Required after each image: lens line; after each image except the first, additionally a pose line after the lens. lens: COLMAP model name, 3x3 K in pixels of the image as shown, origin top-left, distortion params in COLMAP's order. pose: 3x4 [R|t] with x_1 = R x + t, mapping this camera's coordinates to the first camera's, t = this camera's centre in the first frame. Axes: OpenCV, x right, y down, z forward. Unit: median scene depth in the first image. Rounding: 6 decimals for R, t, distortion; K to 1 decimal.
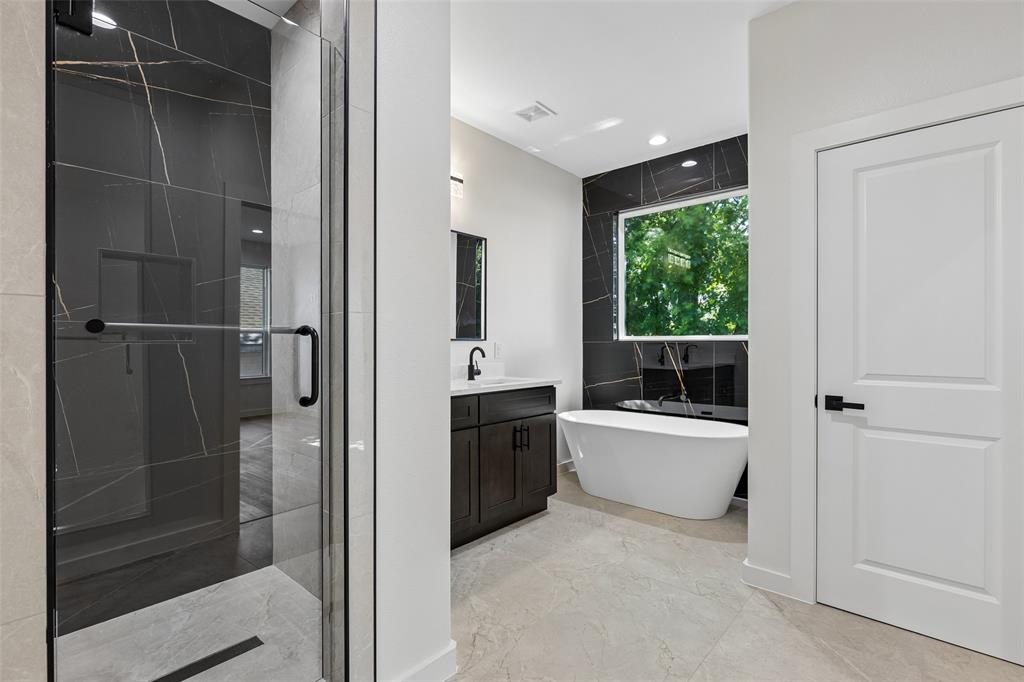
lens RADIAL K [[474.0, 0, 512.0], [0, 474.0, 341.0], [0, 0, 1]] dist [-0.003233, -0.000101]
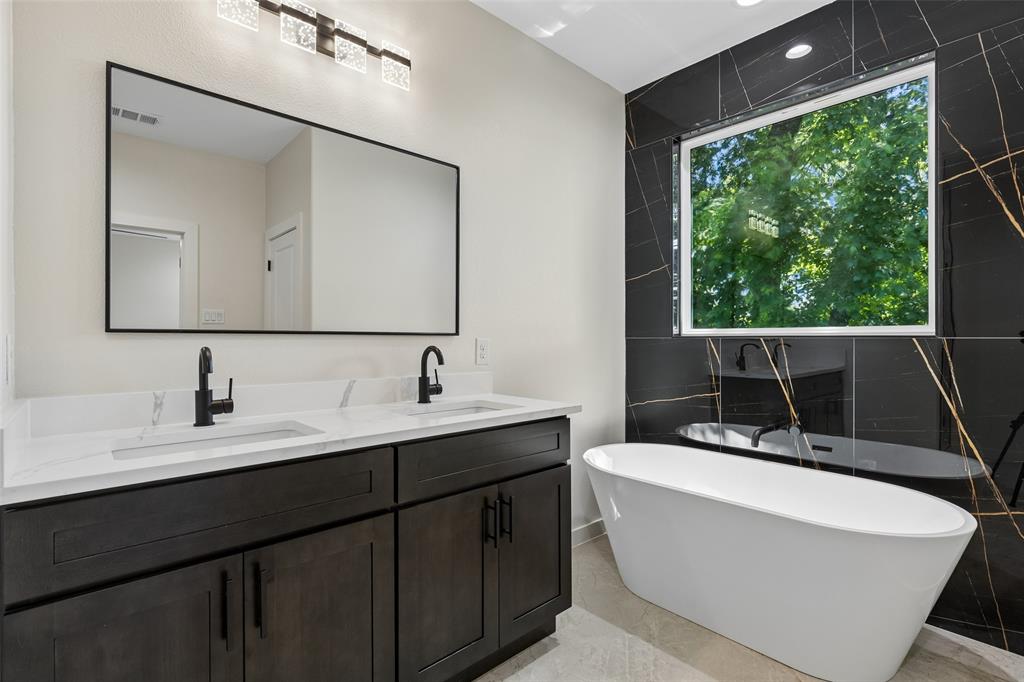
lens RADIAL K [[474.0, 0, 512.0], [0, 474.0, 341.0], [0, 0, 1]] dist [-0.003233, -0.000101]
pose [[0.994352, -0.001073, -0.106125, 0.062977], [0.001867, 0.999971, 0.007378, 0.001537], [0.106114, -0.007535, 0.994325, 0.328299]]
